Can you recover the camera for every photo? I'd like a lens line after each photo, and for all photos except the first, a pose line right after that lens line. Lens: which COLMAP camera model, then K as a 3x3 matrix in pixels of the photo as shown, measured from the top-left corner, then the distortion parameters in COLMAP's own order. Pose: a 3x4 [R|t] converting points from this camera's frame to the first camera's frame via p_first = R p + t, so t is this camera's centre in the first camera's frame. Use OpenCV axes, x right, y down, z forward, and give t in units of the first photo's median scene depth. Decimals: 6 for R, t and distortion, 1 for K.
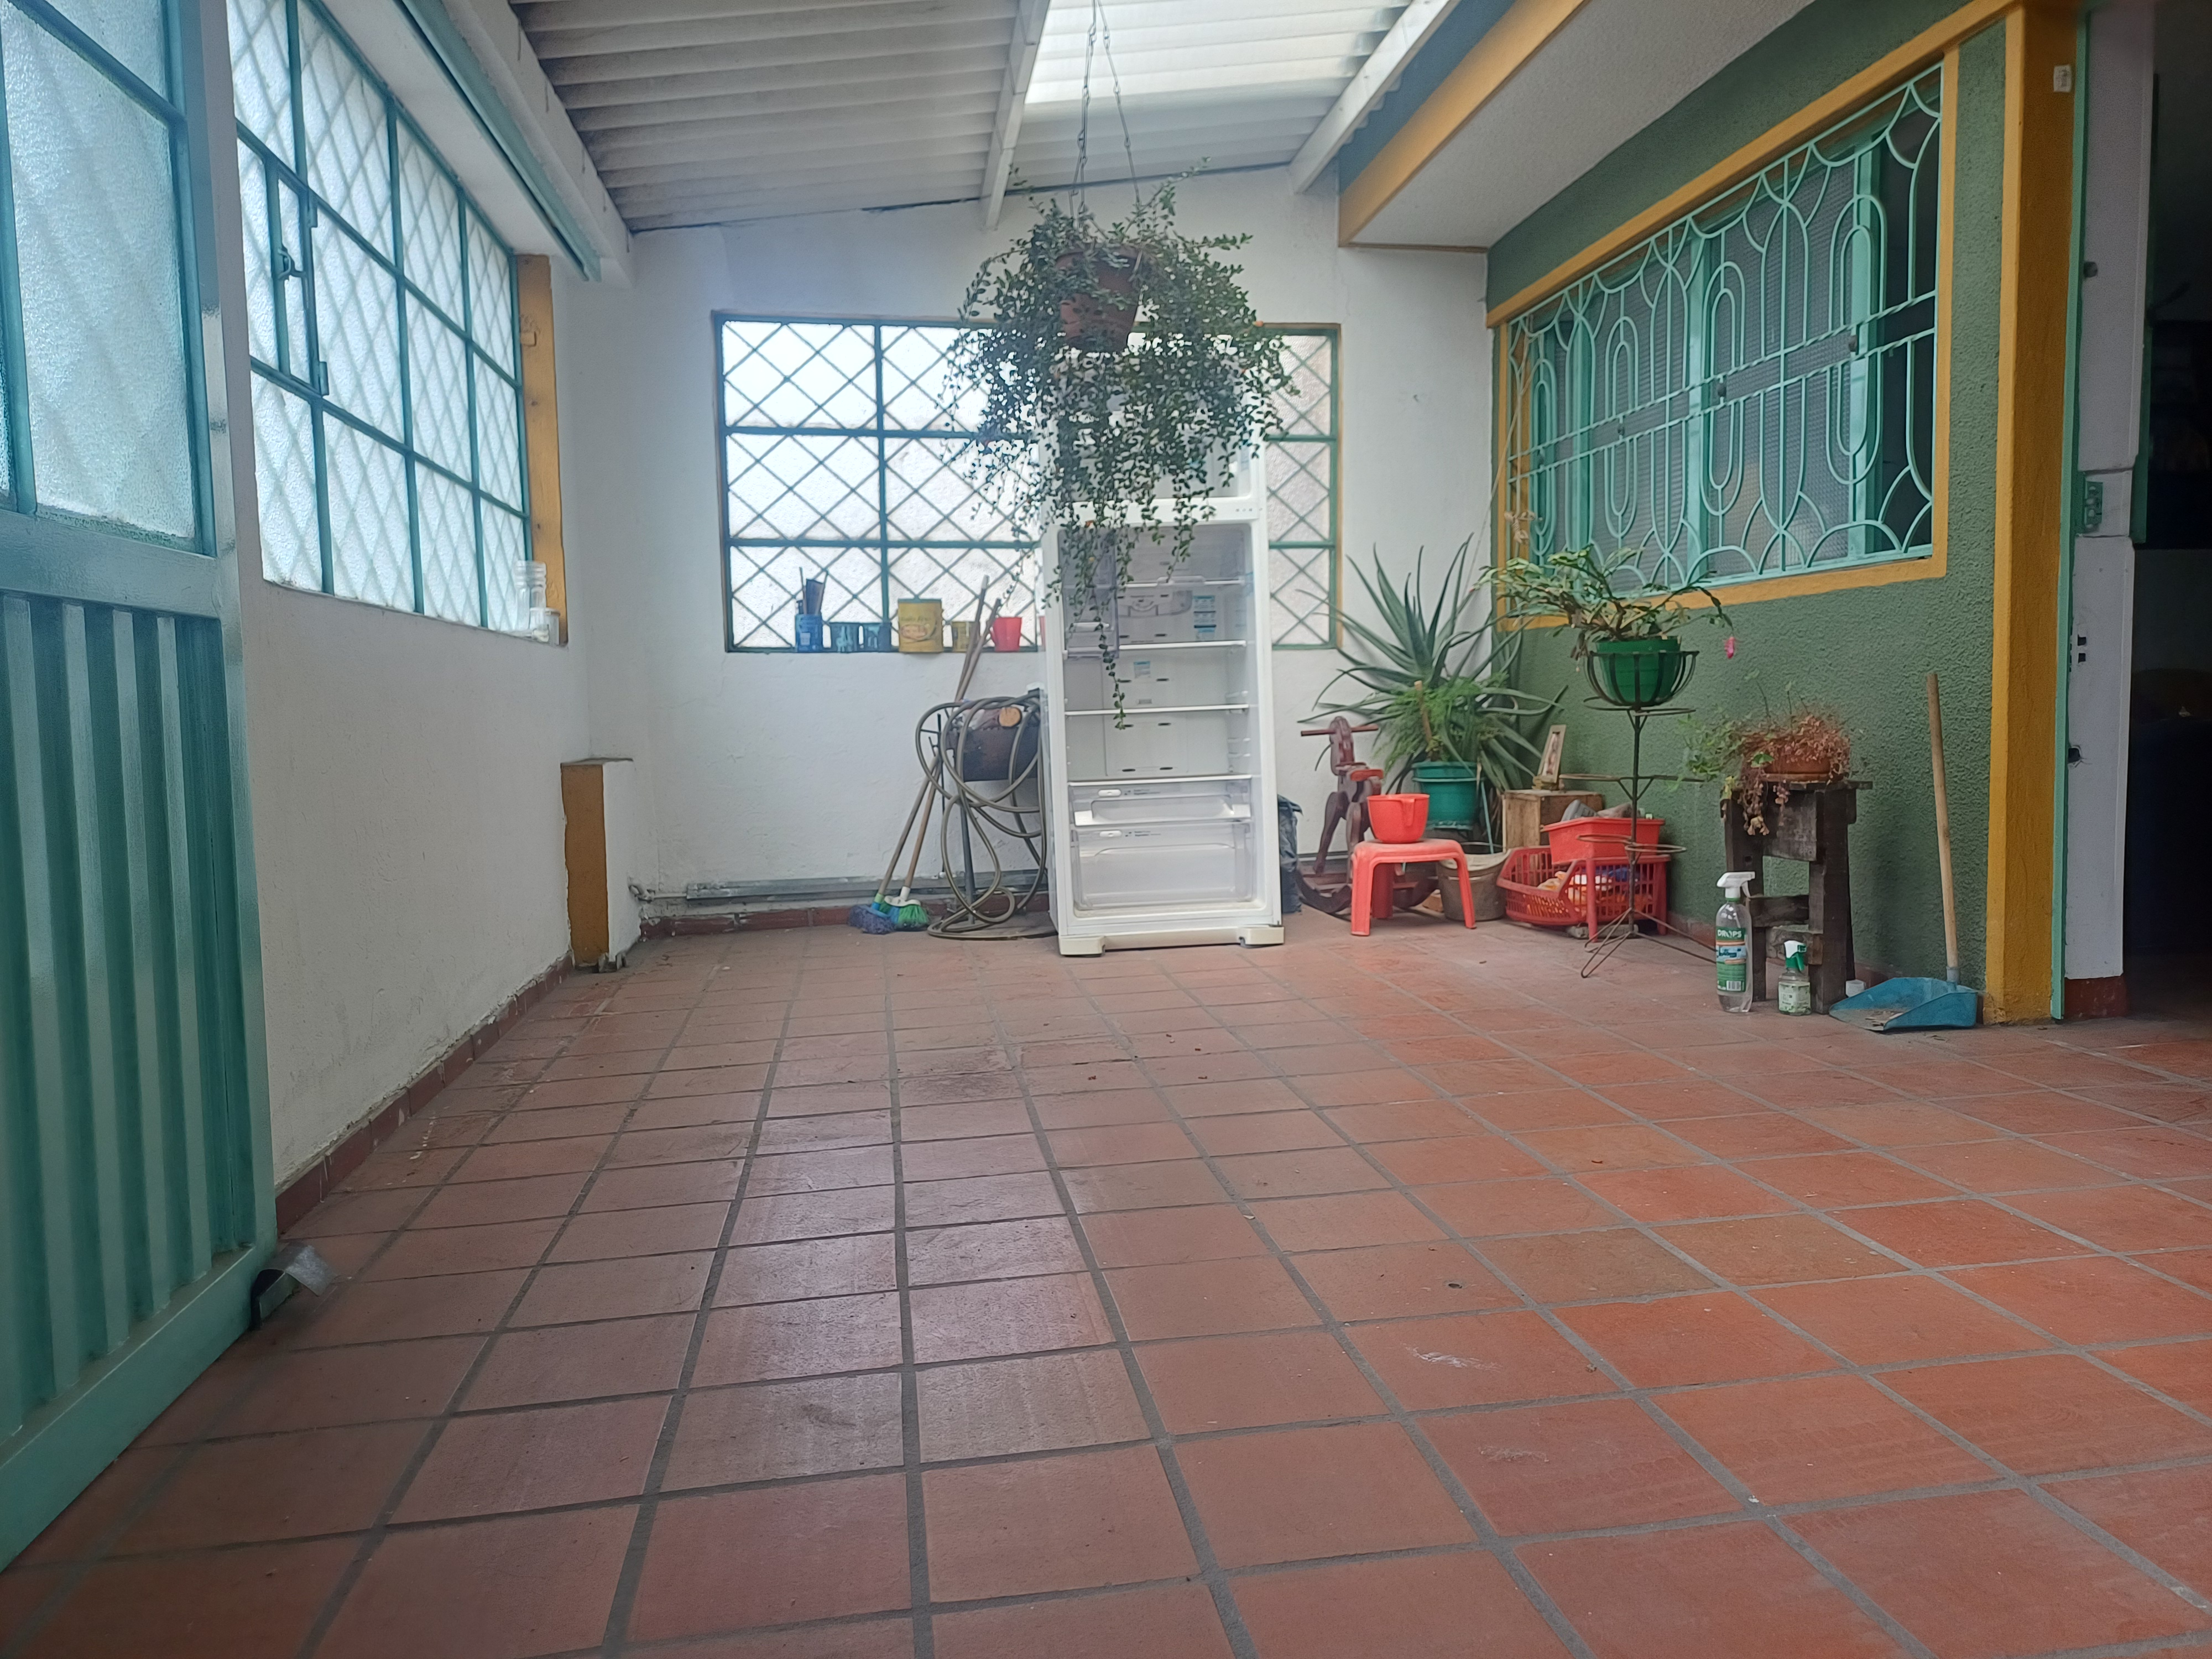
lens RADIAL K [[1602.8, 0, 1112.8], [0, 1602.8, 825.3], [0, 0, 1]] dist [0.108821, -0.148166]
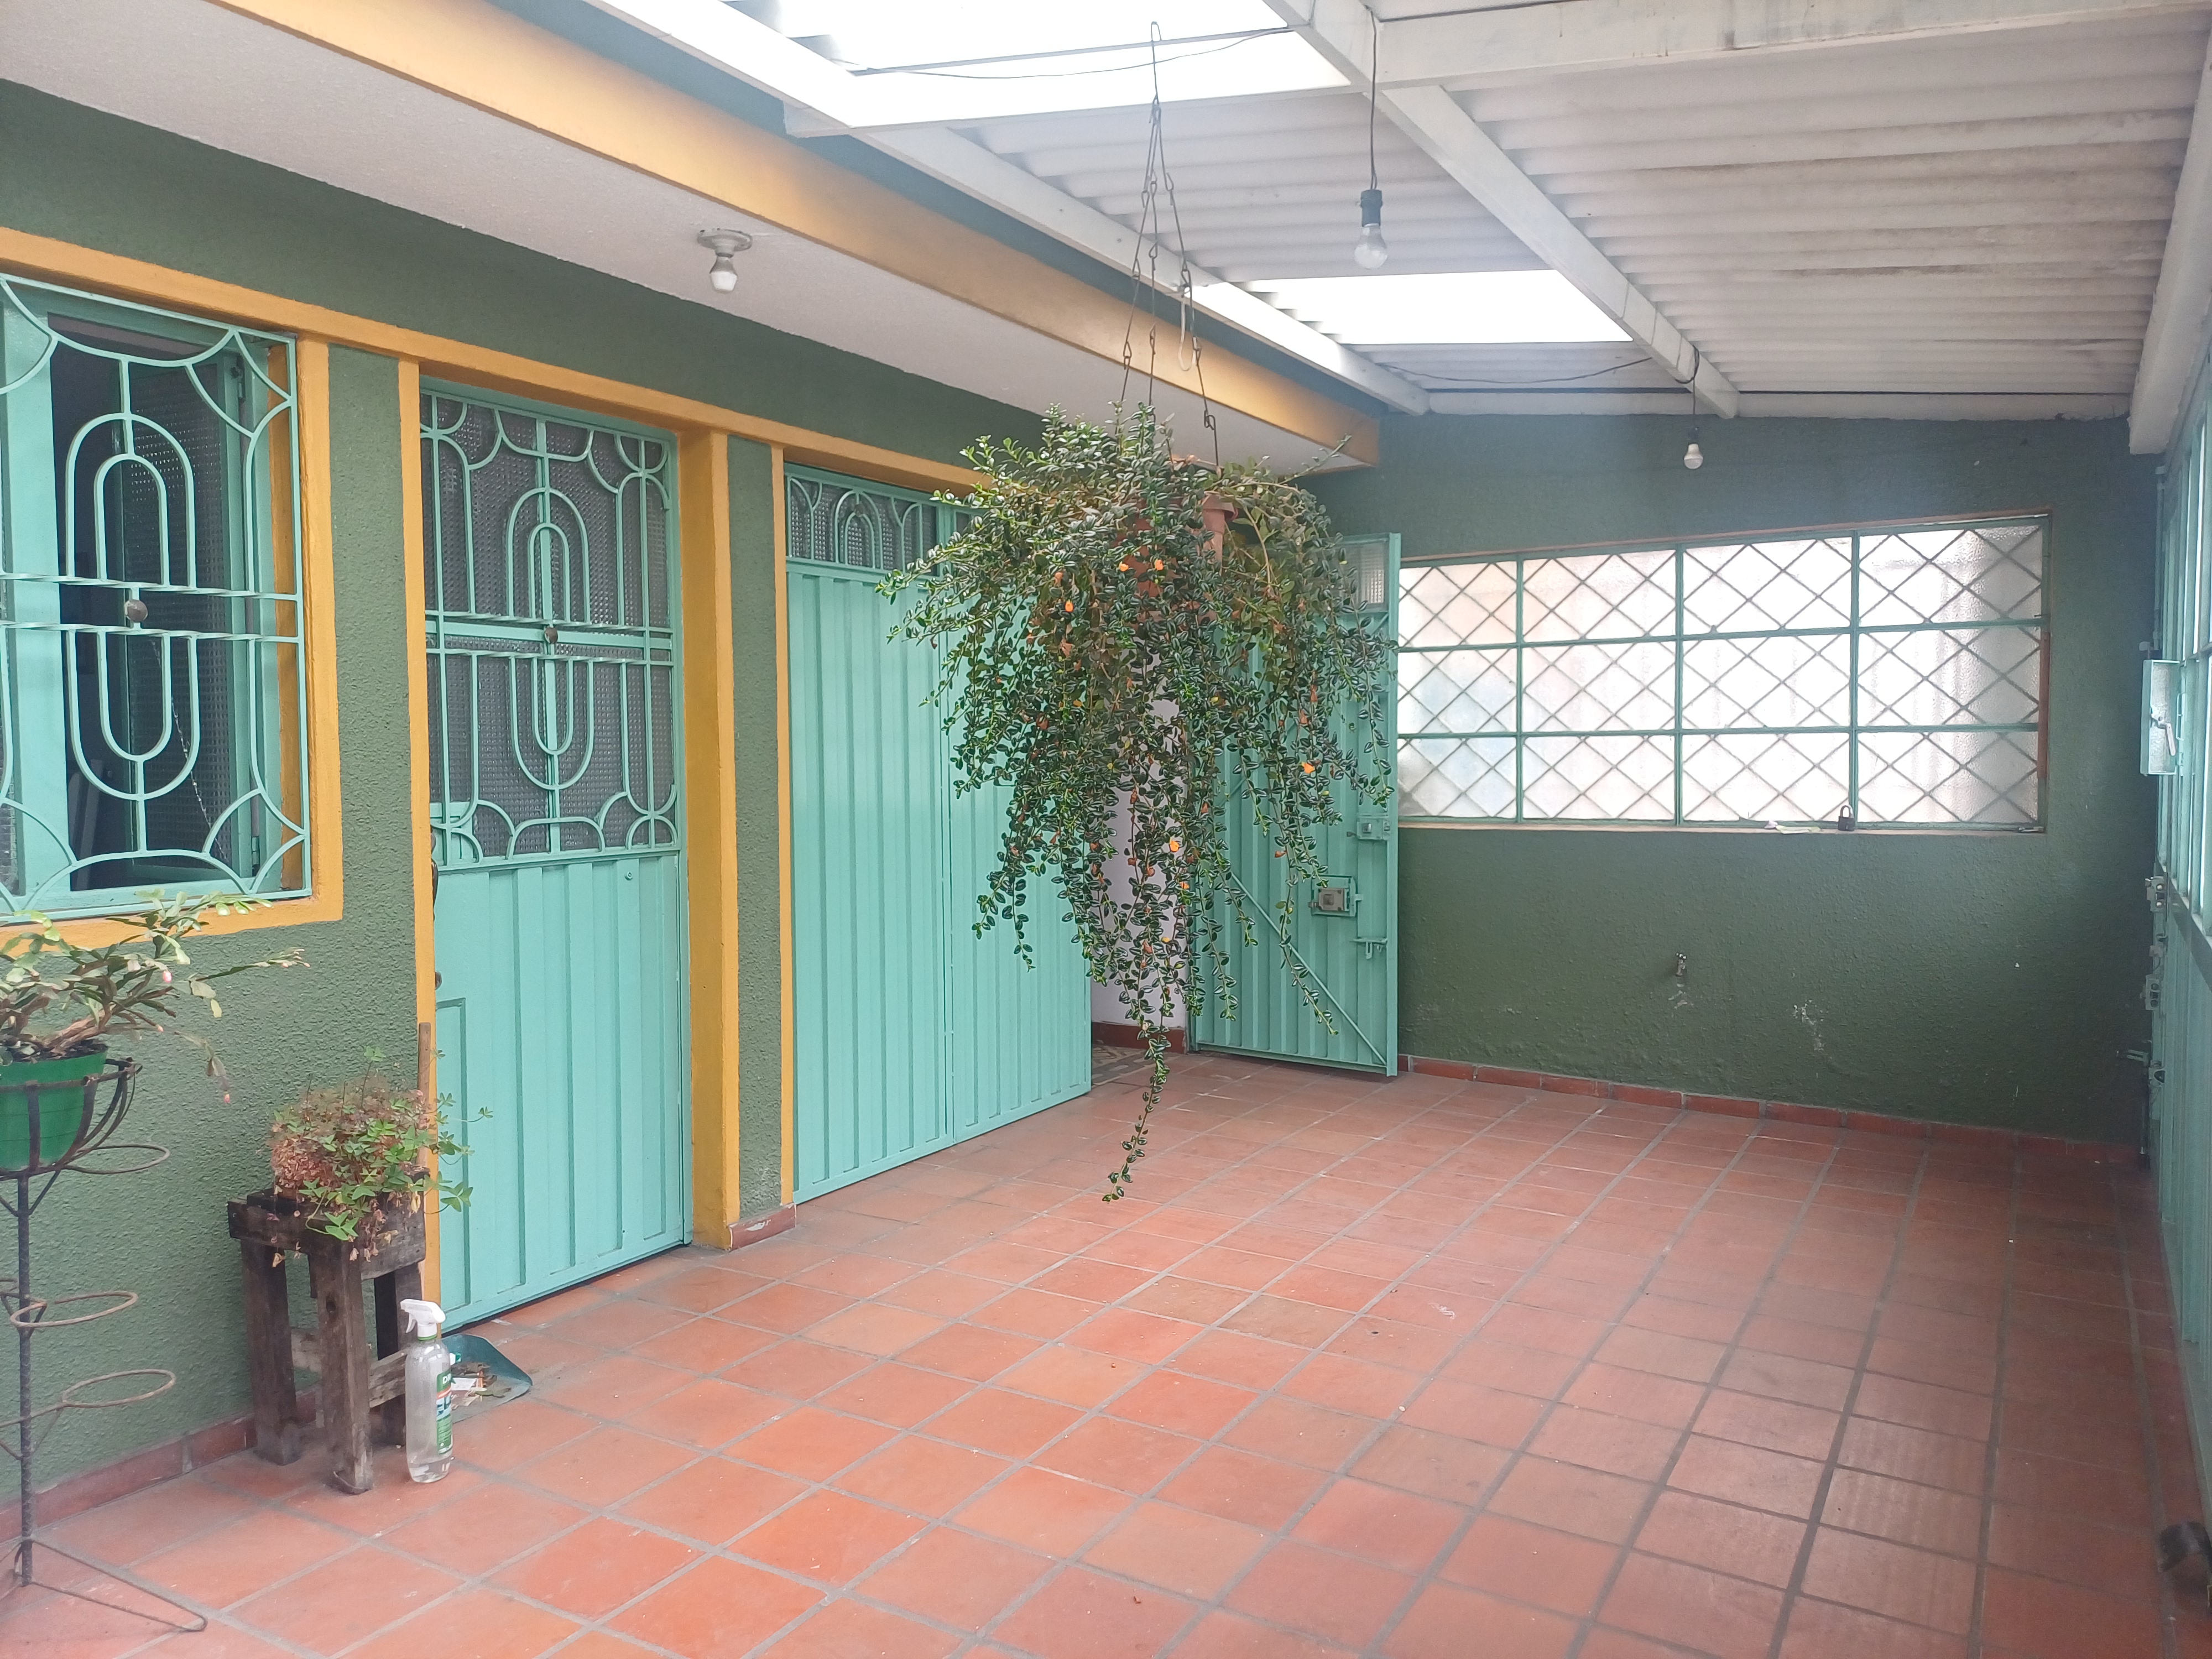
lens RADIAL K [[1602.8, 0, 1112.8], [0, 1602.8, 825.3], [0, 0, 1]] dist [0.108821, -0.148166]
pose [[-0.806732, 0.004101, 0.590903, -0.524776], [0.058614, 0.995600, 0.073113, -0.355993], [-0.588003, 0.093617, -0.803423, 2.217006]]
